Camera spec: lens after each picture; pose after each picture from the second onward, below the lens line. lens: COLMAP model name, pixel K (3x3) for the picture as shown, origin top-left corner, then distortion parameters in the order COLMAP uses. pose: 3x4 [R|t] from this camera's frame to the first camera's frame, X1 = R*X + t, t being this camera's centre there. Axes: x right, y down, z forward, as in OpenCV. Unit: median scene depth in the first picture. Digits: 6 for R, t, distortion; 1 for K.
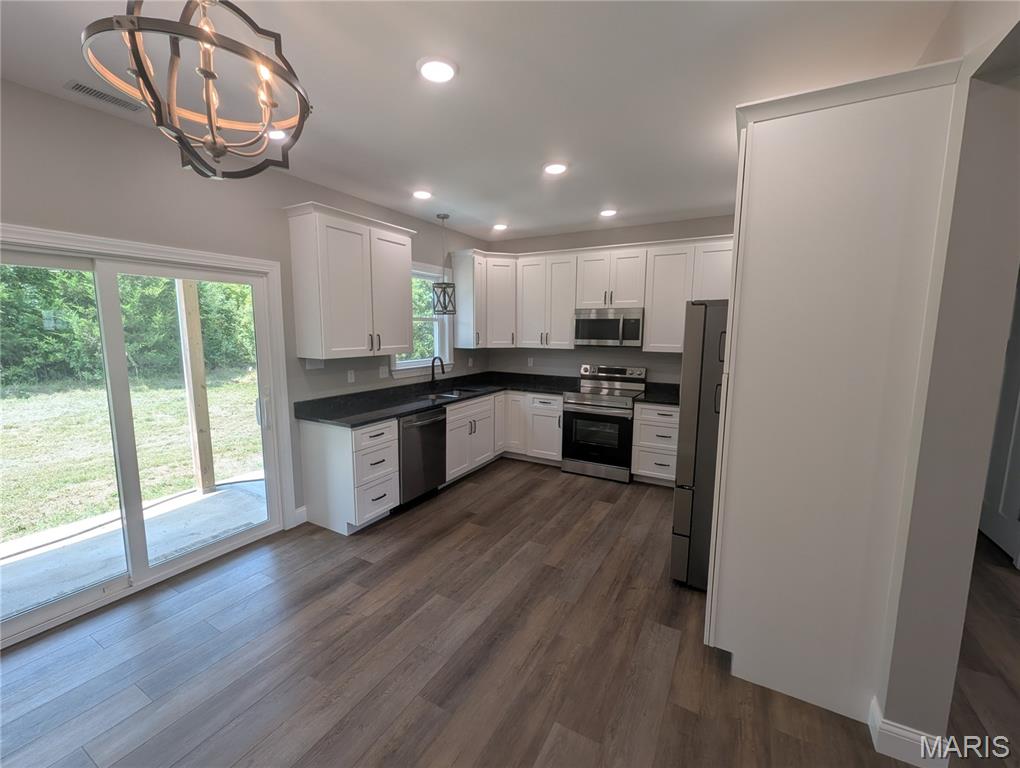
lens RADIAL K [[424.7, 0, 510.0], [0, 424.7, 384.0], [0, 0, 1]] dist [-0.001865, -0.000242]
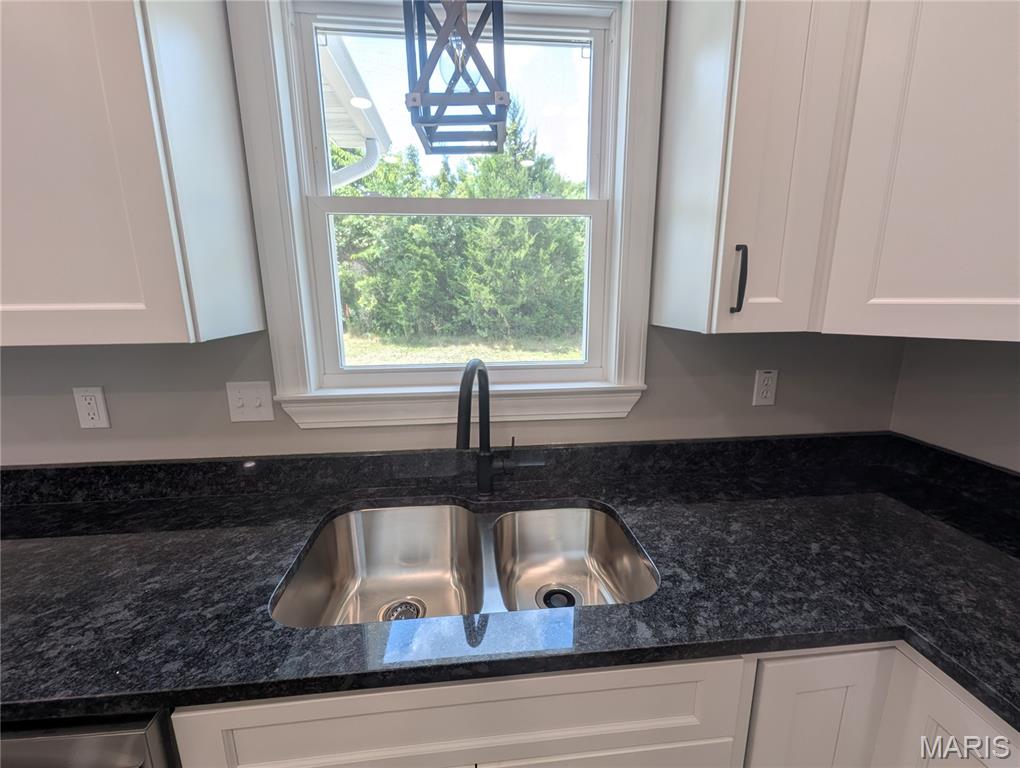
lens RADIAL K [[424.7, 0, 510.0], [0, 424.7, 384.0], [0, 0, 1]] dist [-0.001865, -0.000242]
pose [[0.584118, 0.158906, -0.795962, 0.014810], [-0.099014, 0.987275, 0.124438, -0.073475], [0.805607, 0.006125, 0.592419, 0.794988]]
